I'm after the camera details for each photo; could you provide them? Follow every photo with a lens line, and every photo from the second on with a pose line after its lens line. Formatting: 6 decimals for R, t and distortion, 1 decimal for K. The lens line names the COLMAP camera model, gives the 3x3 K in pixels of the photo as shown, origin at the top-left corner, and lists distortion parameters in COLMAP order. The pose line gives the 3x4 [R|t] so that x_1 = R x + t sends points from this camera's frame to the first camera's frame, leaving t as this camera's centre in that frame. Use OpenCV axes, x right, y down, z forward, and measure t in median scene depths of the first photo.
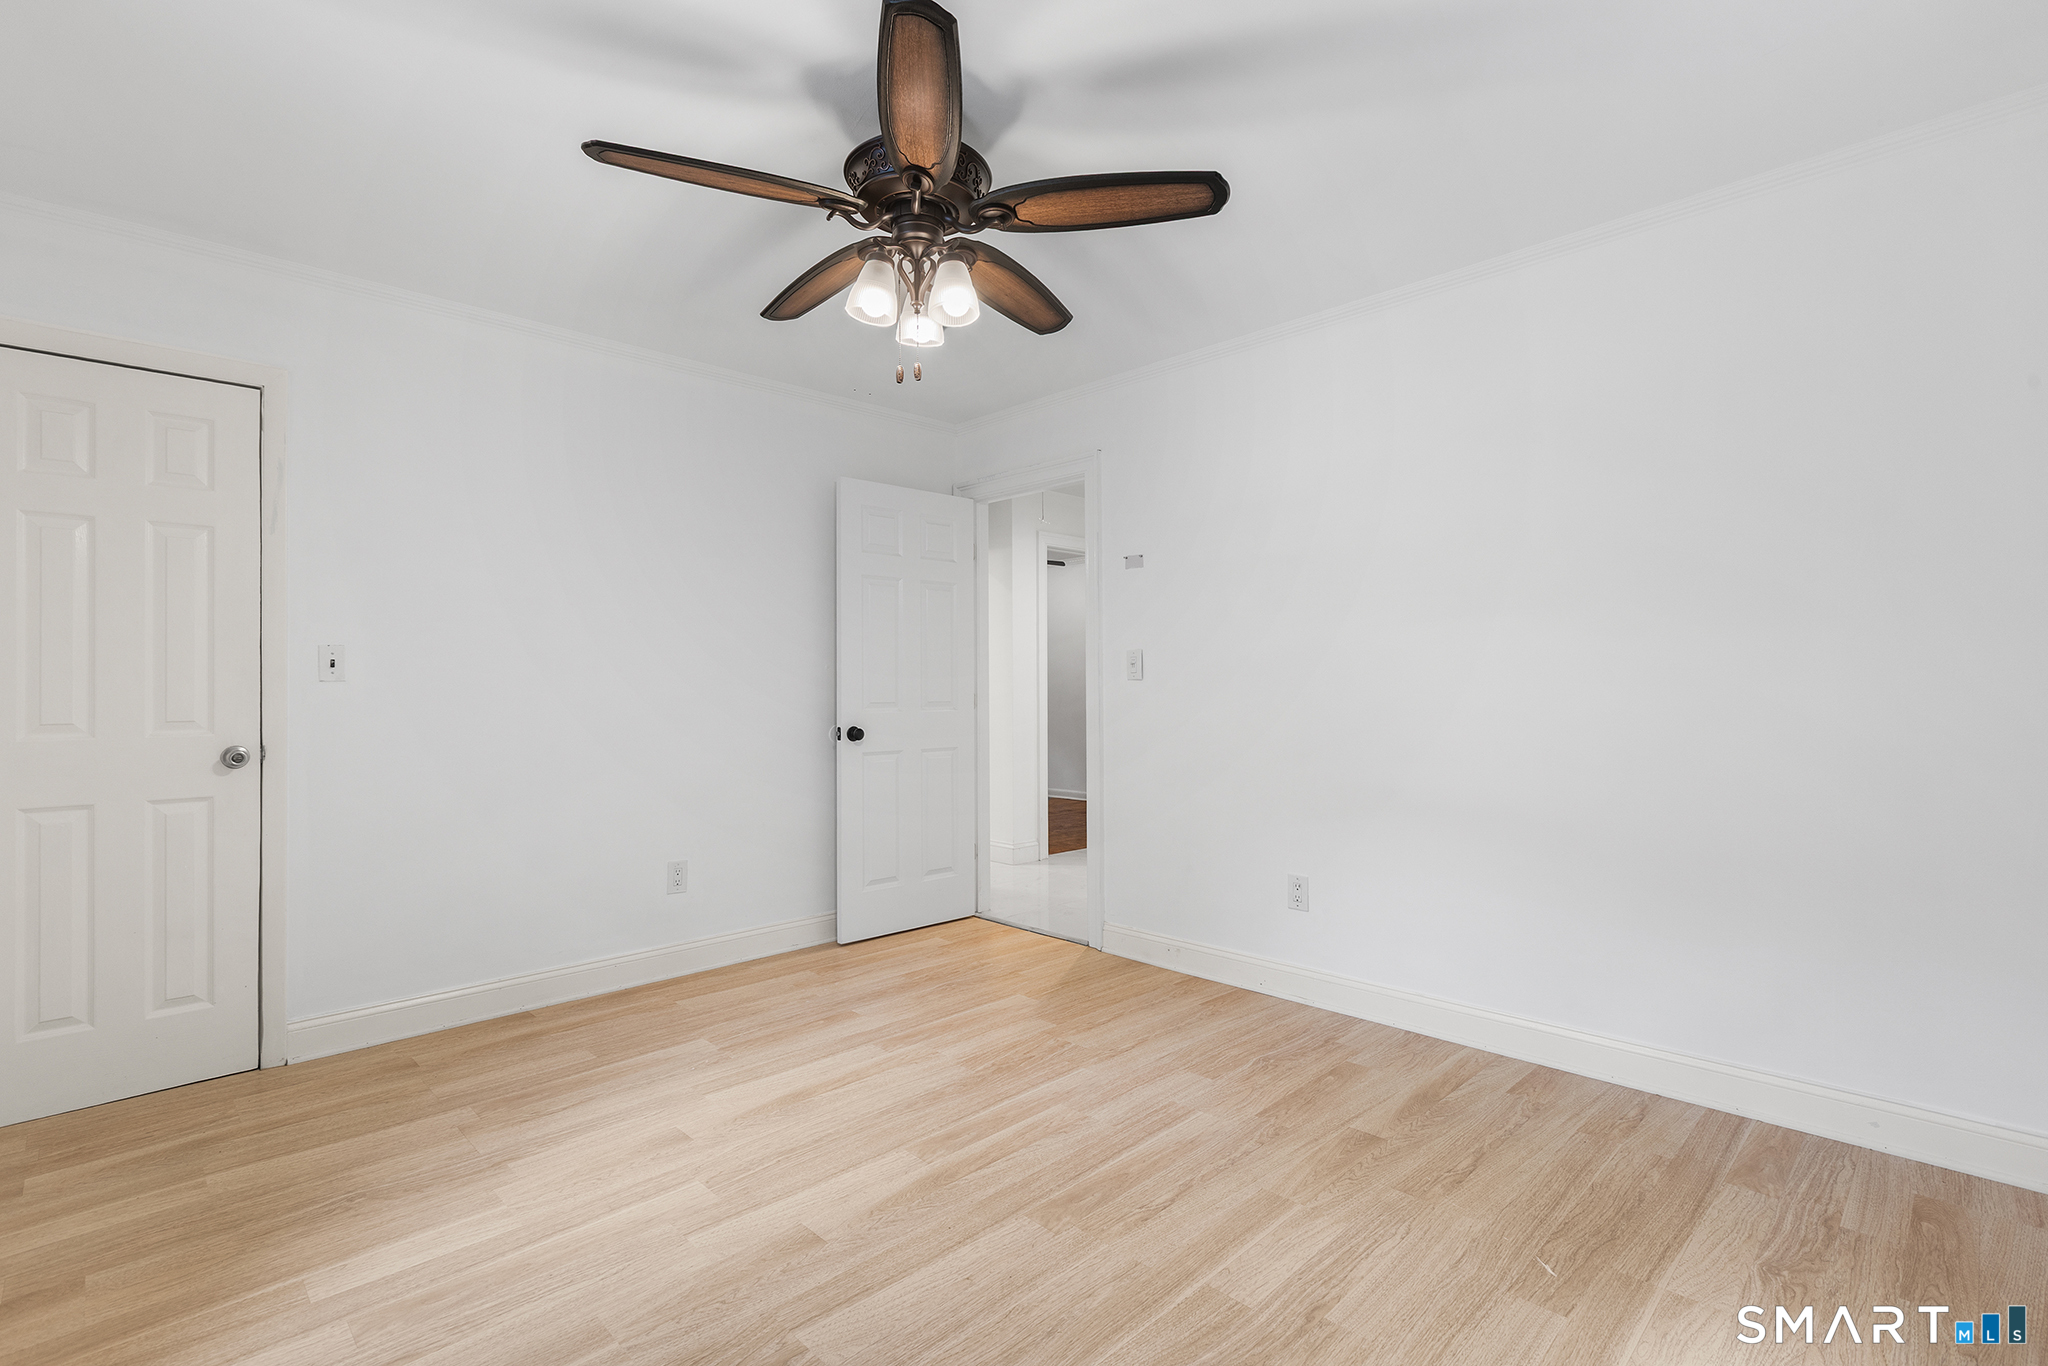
lens RADIAL K [[941.0, 0, 1023.0], [0, 941.0, 677.3], [0, 0, 1]] dist [0.005264, -0.000311]
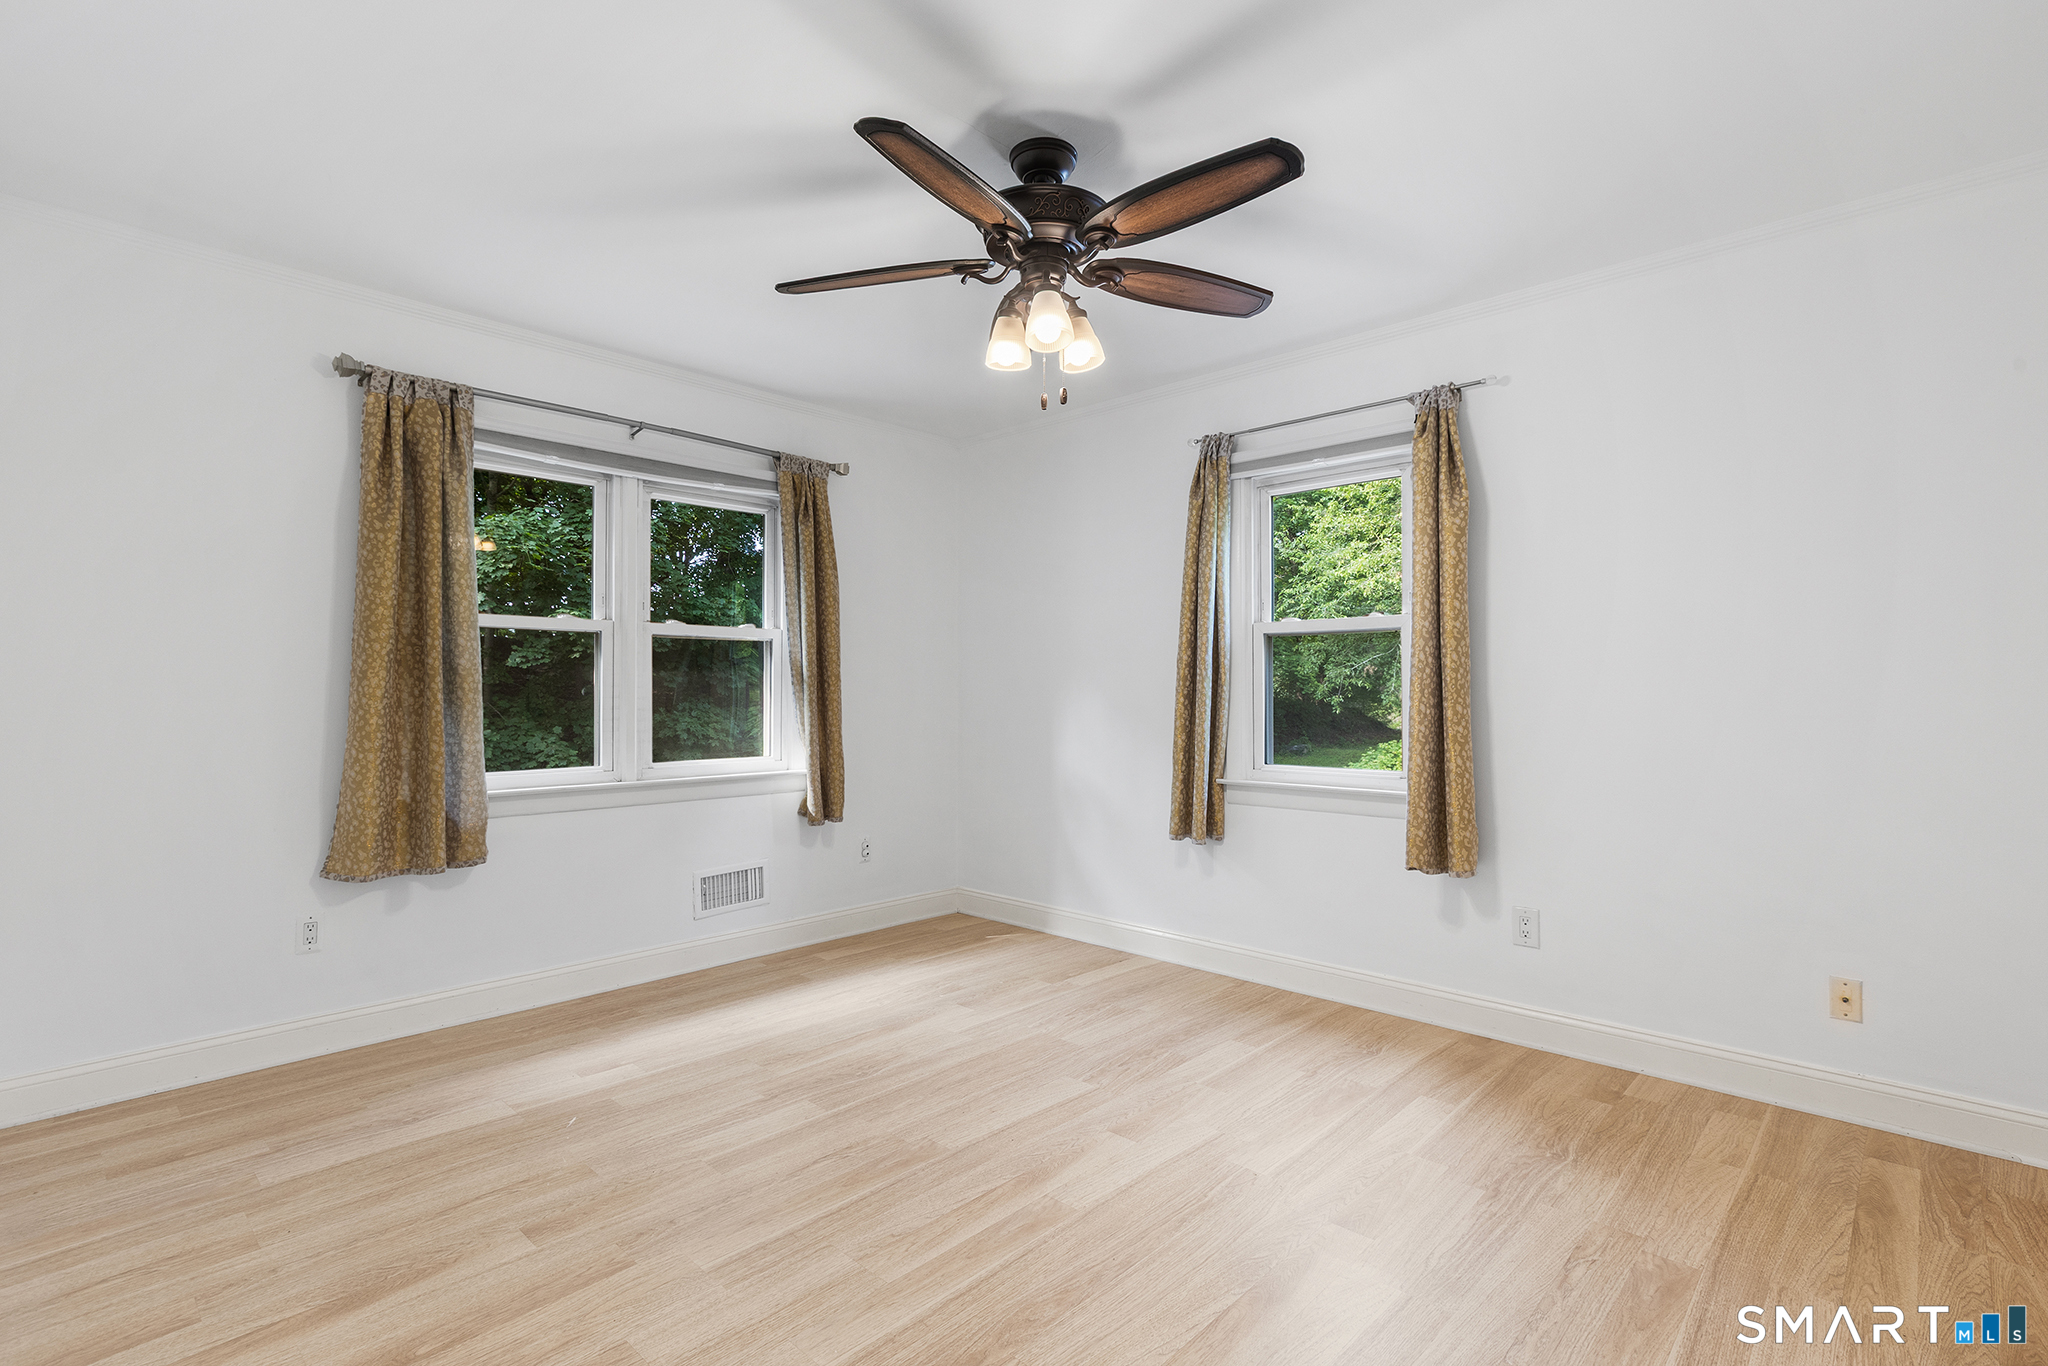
lens RADIAL K [[941.0, 0, 1032.9], [0, 941.0, 694.4], [0, 0, 1]] dist [0.005264, -0.000311]
pose [[-0.998977, 0.006315, -0.044780, -0.047338], [0.006579, 0.999962, -0.005747, 0.013466], [0.044742, -0.006035, -0.998980, 1.980752]]
